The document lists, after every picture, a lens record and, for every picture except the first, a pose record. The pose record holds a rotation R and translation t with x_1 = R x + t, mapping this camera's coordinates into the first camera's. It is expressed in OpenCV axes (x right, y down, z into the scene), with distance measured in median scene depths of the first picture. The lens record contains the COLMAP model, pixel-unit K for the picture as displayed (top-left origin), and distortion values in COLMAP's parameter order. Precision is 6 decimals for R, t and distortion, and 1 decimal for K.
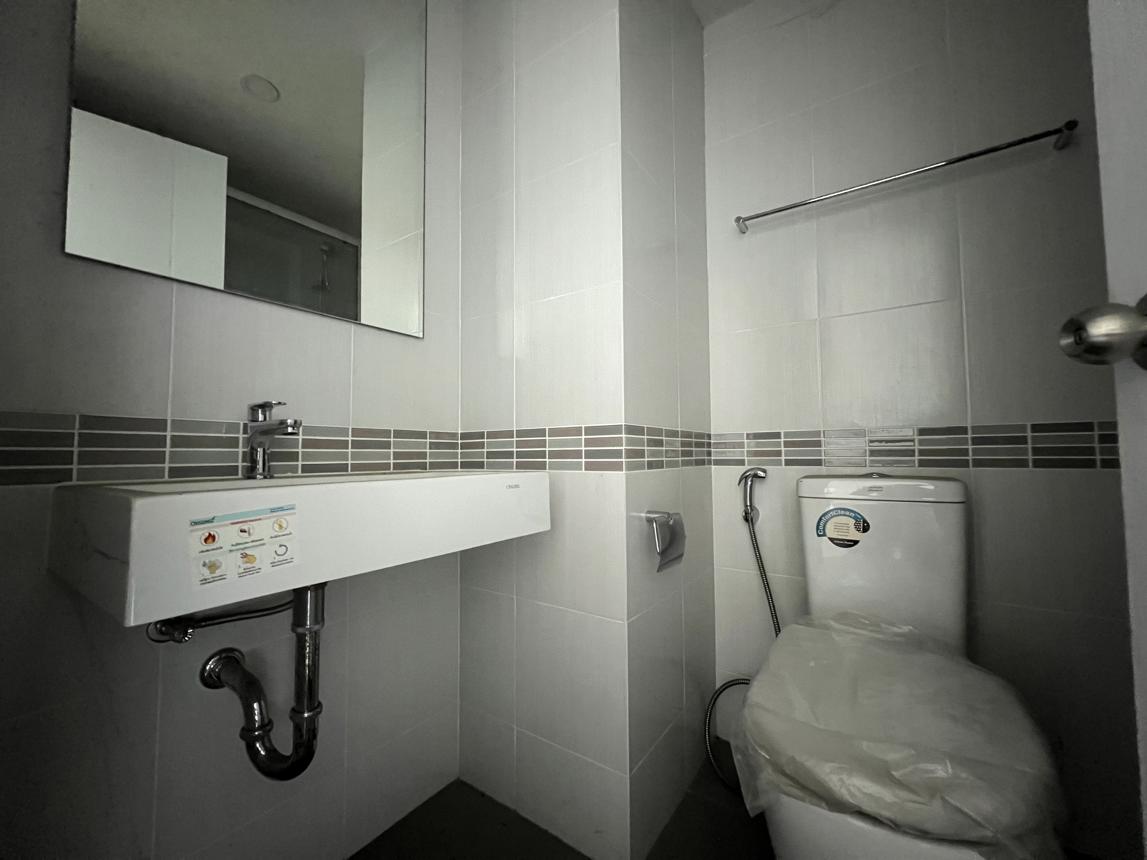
lens RADIAL K [[464.1, 0, 573.5], [0, 464.1, 430.0], [0, 0, 1]] dist [-0.000828, -0.000029]
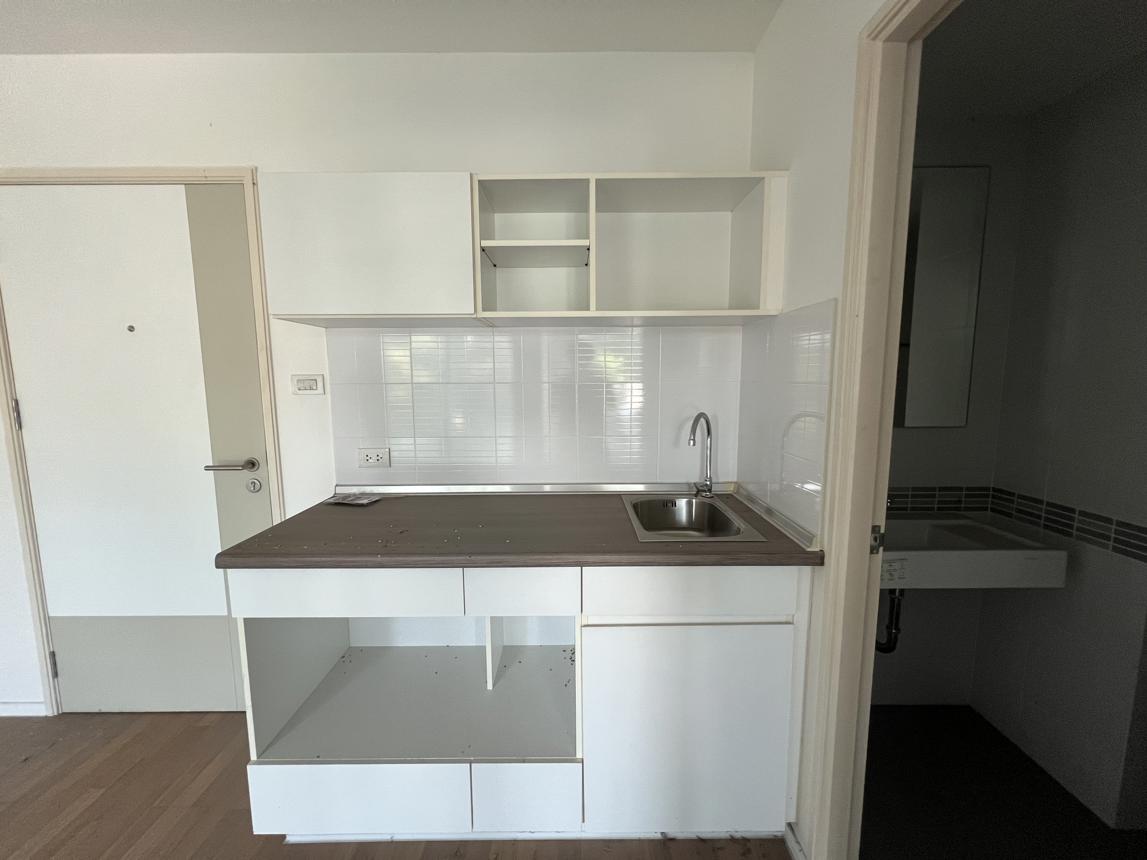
lens RADIAL K [[460.1, 0, 573.5], [0, 460.1, 430.0], [0, 0, 1]] dist [0.000018, 0.000079]
pose [[0.567436, 0.098482, -0.817507, 0.185876], [0.044314, 0.987731, 0.149747, -0.502625], [0.822224, -0.121199, 0.556110, -0.934551]]
